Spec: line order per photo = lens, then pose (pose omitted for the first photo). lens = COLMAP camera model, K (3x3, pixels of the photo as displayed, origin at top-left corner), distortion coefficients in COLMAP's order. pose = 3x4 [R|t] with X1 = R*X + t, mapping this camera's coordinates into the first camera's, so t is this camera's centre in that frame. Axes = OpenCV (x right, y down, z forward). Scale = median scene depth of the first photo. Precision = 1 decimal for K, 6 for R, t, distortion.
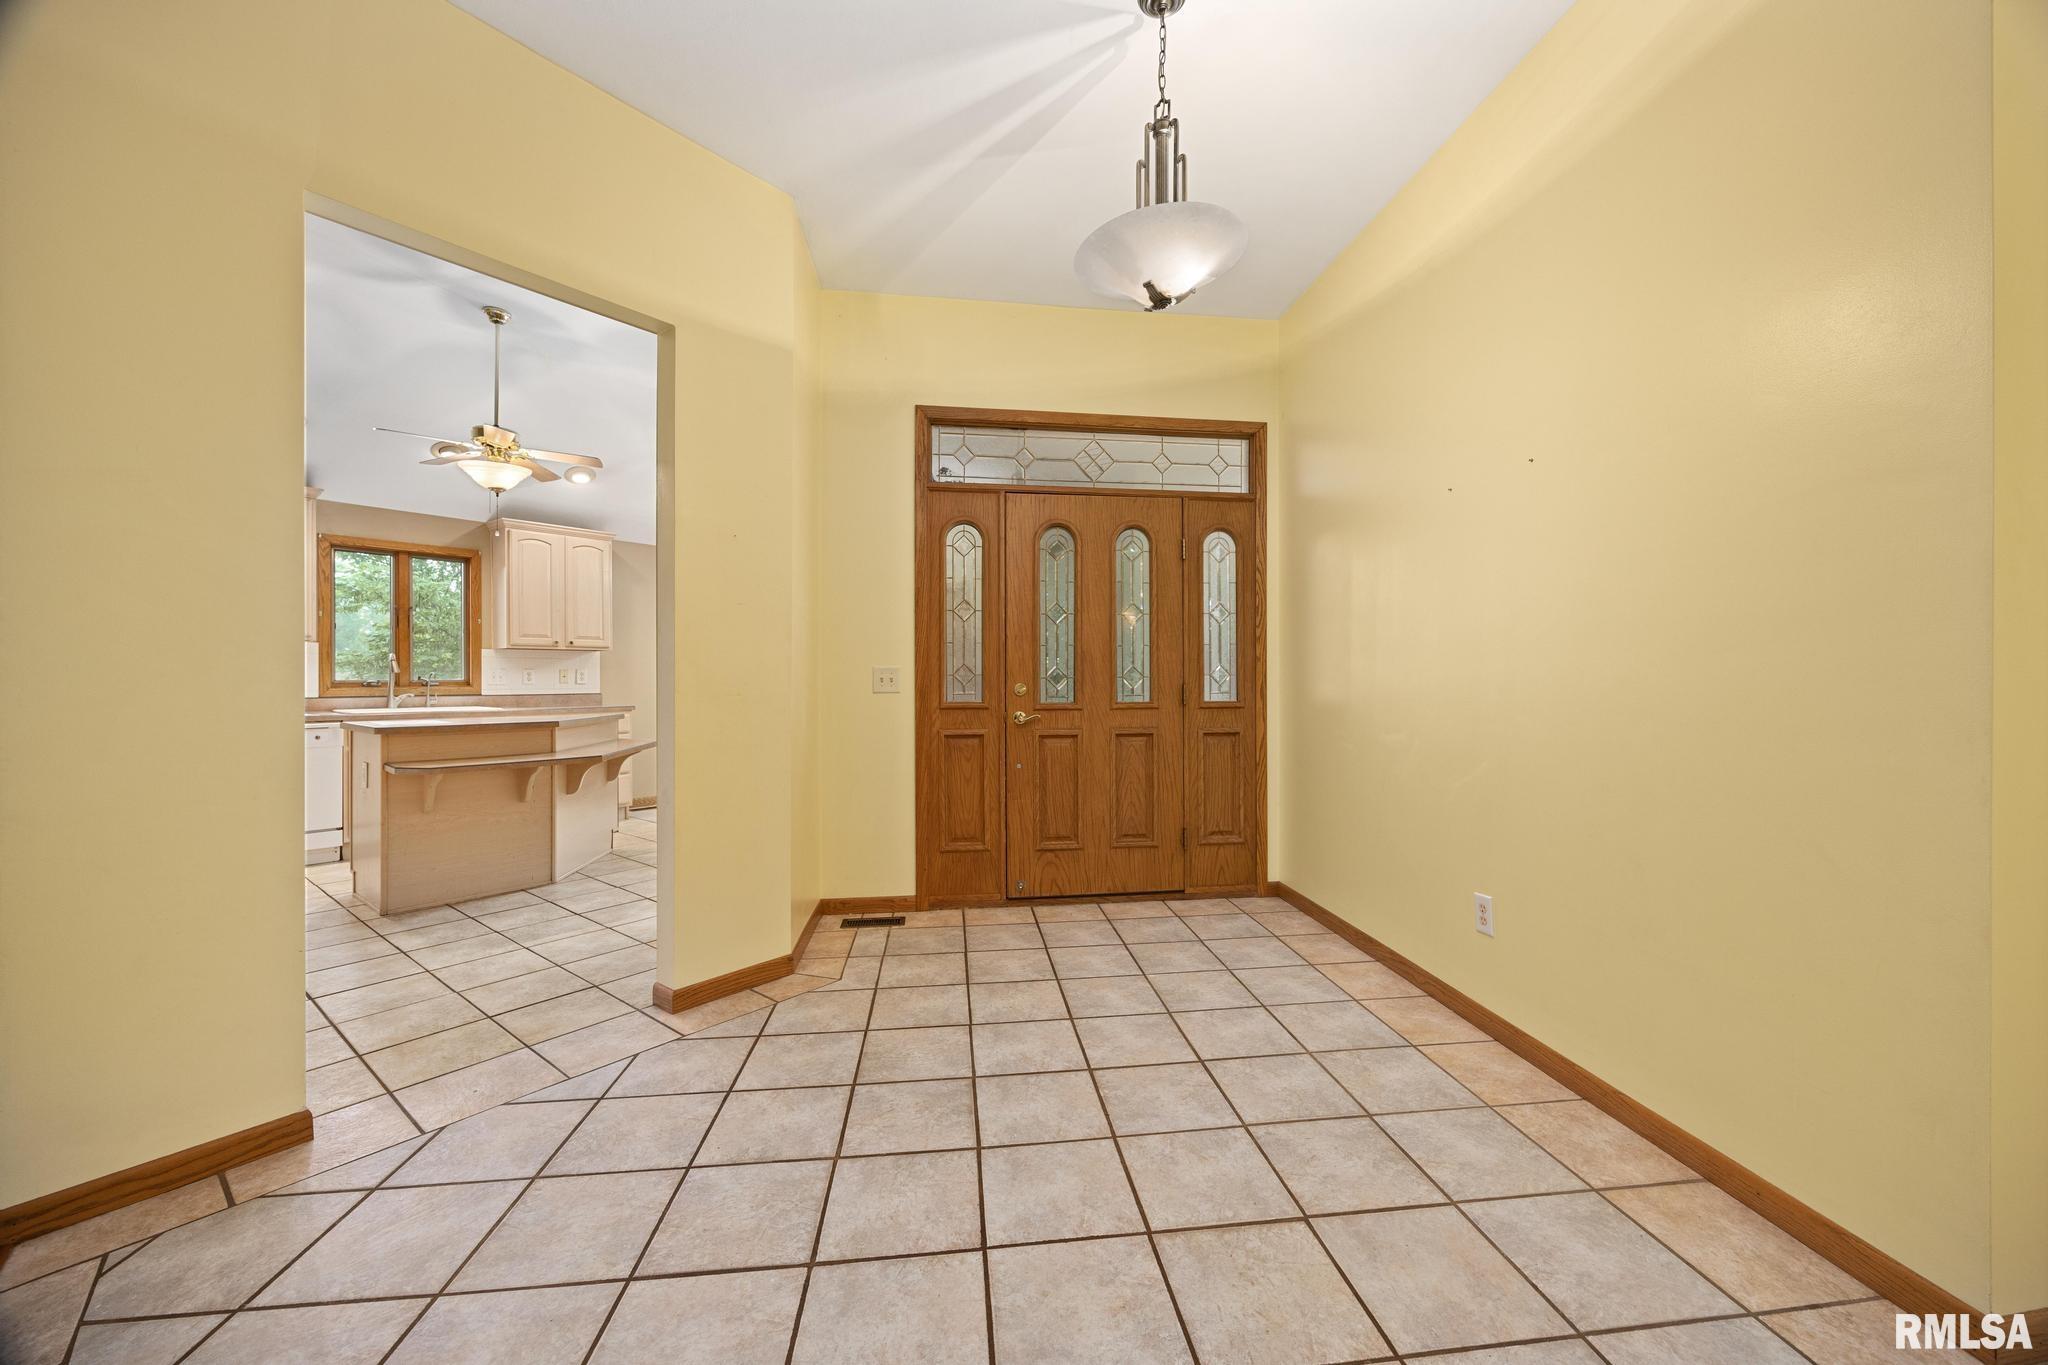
lens RADIAL K [[754.6, 0, 1021.3], [0, 754.6, 679.2], [0, 0, 1]] dist [-0.013140, 0.000066]
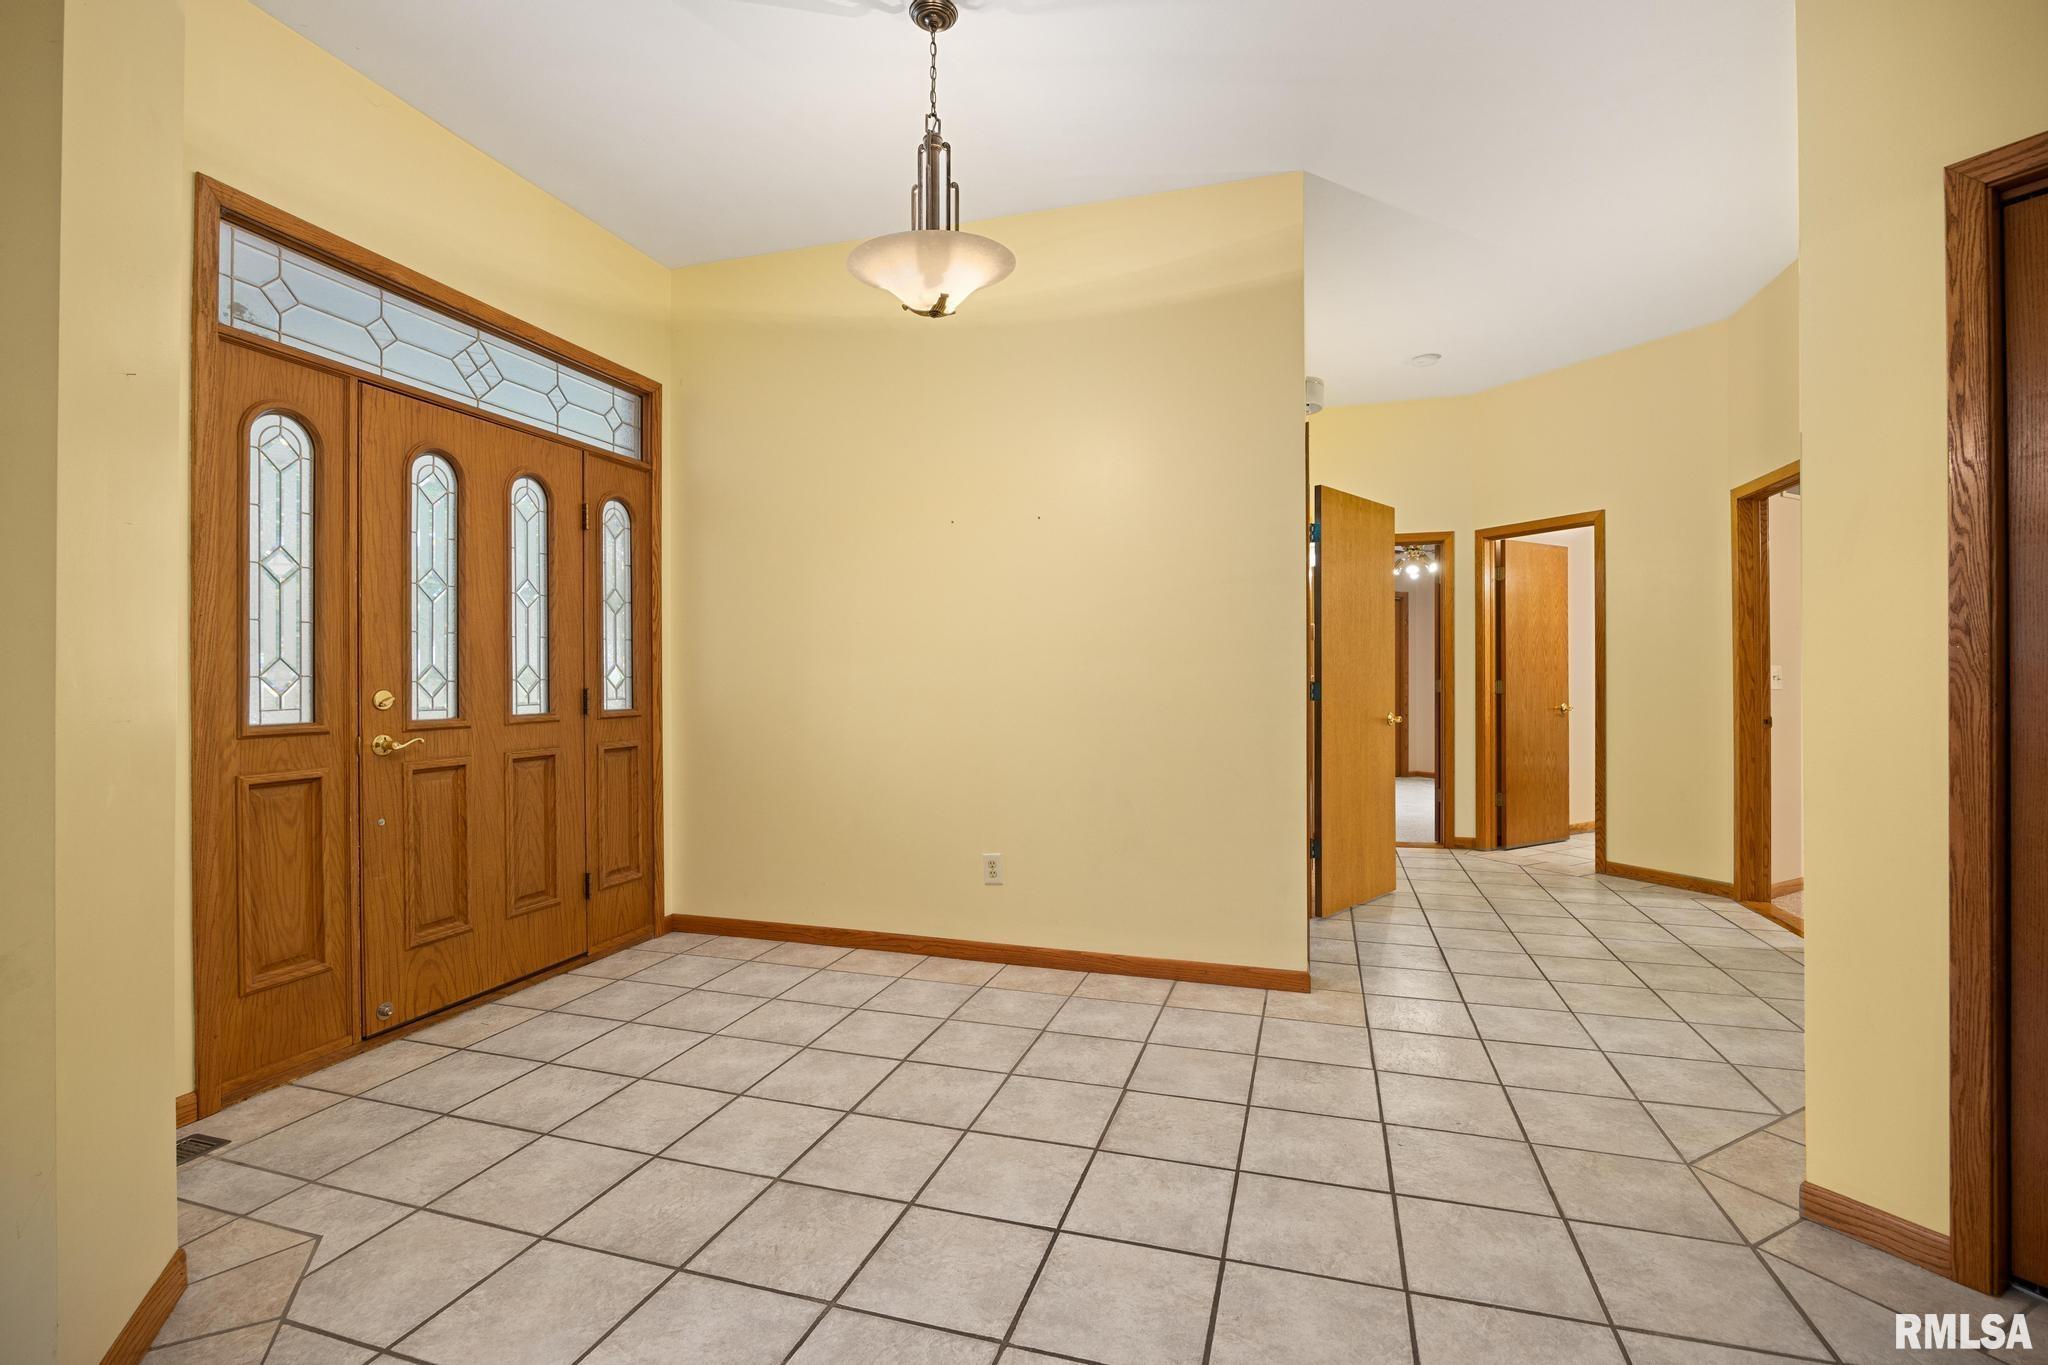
lens RADIAL K [[921.1, 0, 1016.6], [0, 921.1, 677.9], [0, 0, 1]] dist [-0.014974, 0.000474]
pose [[0.413082, 0.000700, 0.910694, -0.475564], [0.002894, 0.999994, -0.002082, -0.001615], [-0.910689, 0.003495, 0.413077, 0.202344]]
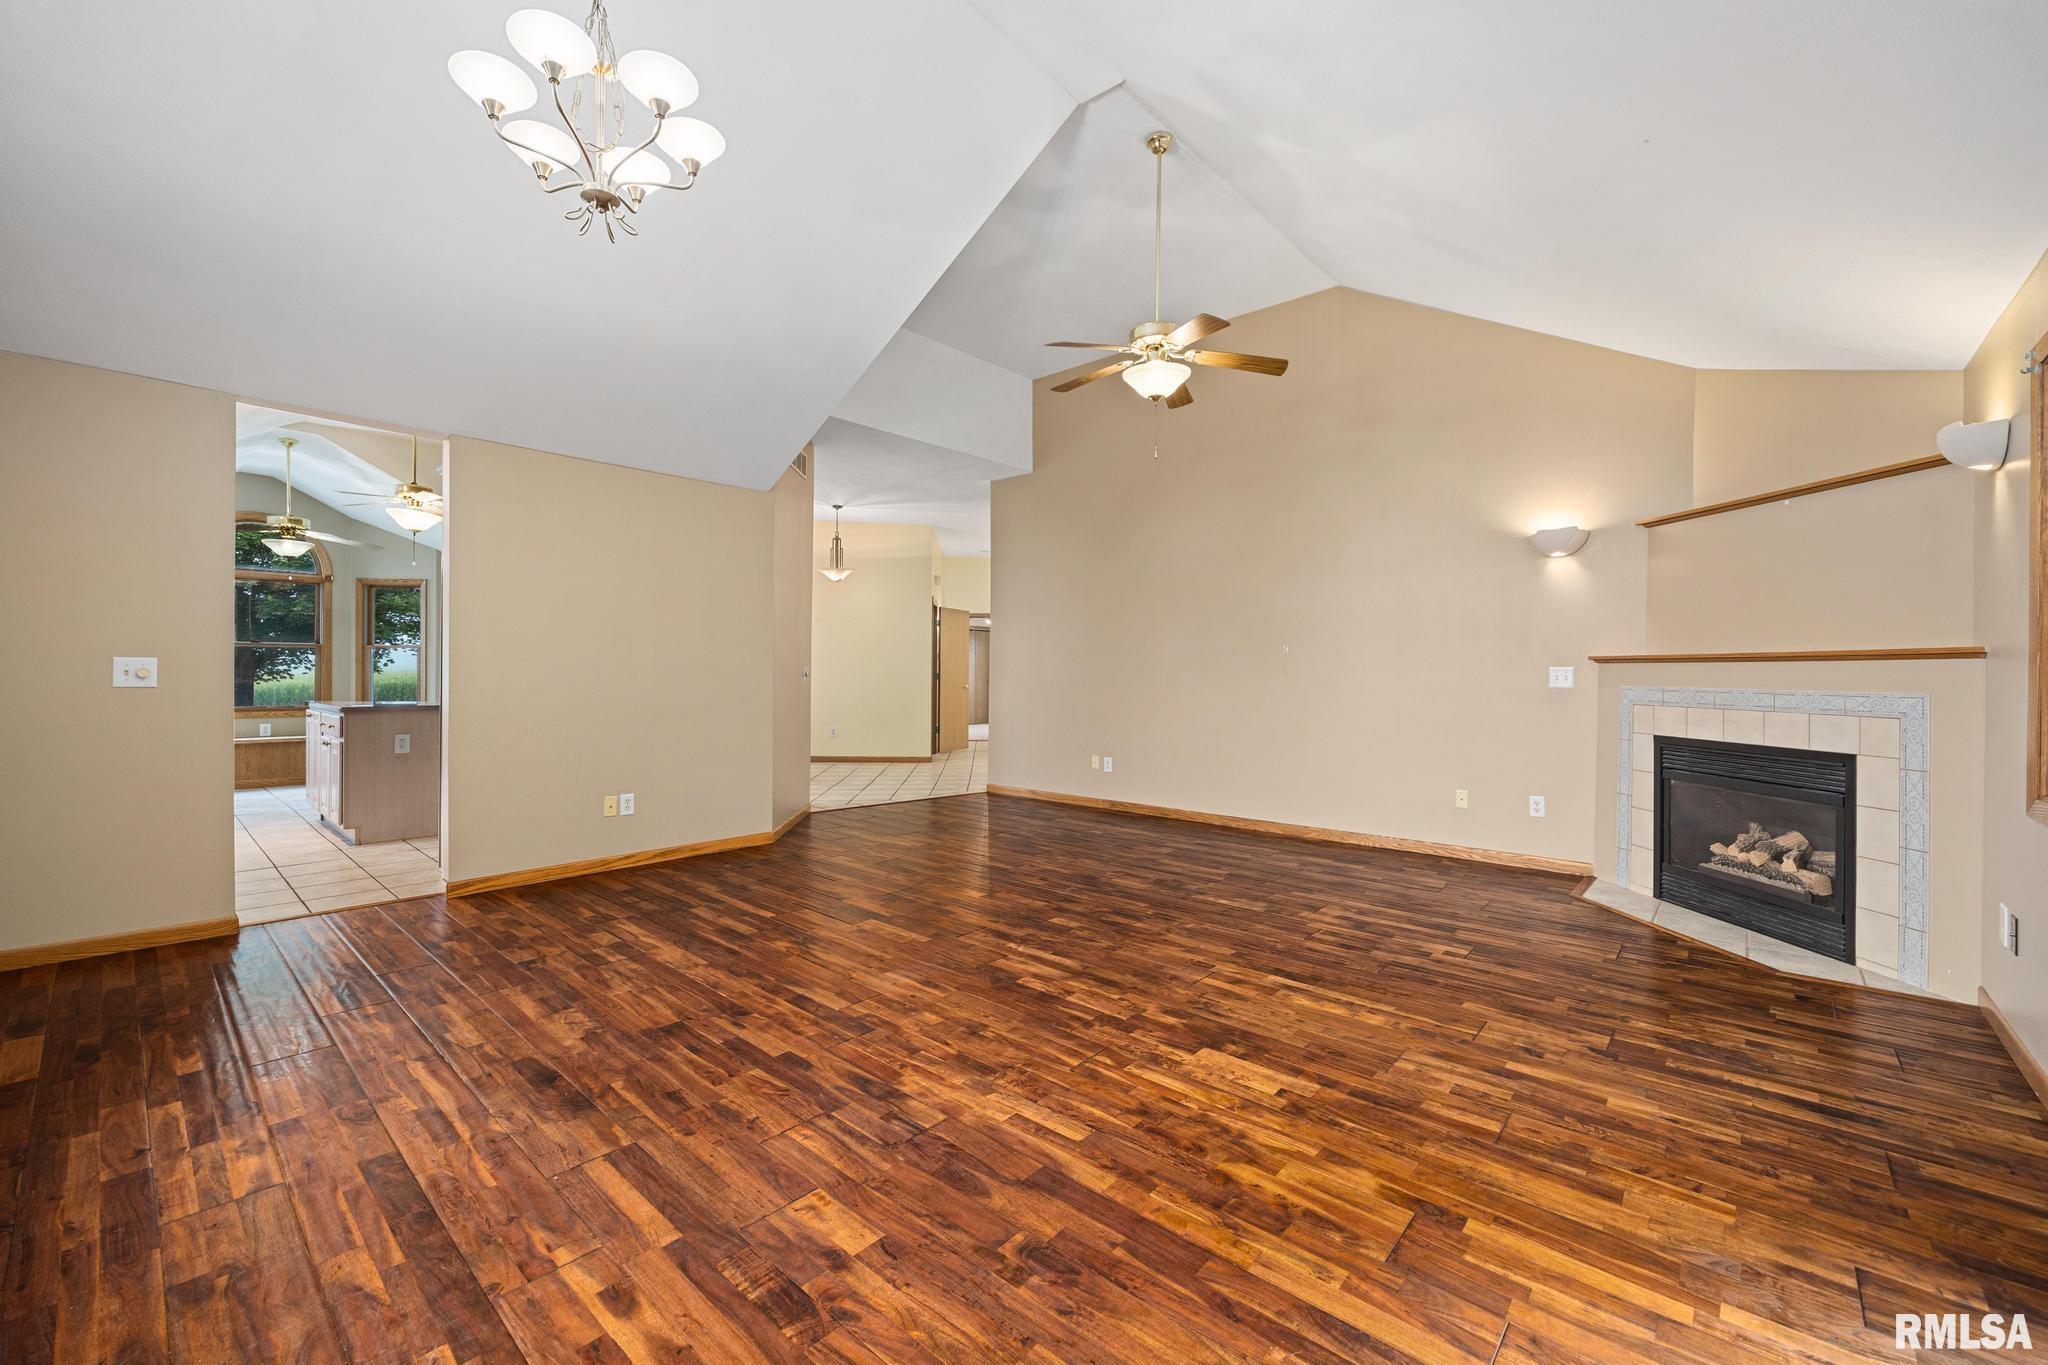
lens RADIAL K [[825.8, 0, 1024.0], [0, 825.8, 682.5], [0, 0, 1]] dist [0.001268, 0.000090]
pose [[0.057707, -0.015018, 0.998221, -2.305809], [-0.006996, 0.999856, 0.015447, -0.011581], [-0.998309, -0.007875, 0.057593, -0.164994]]
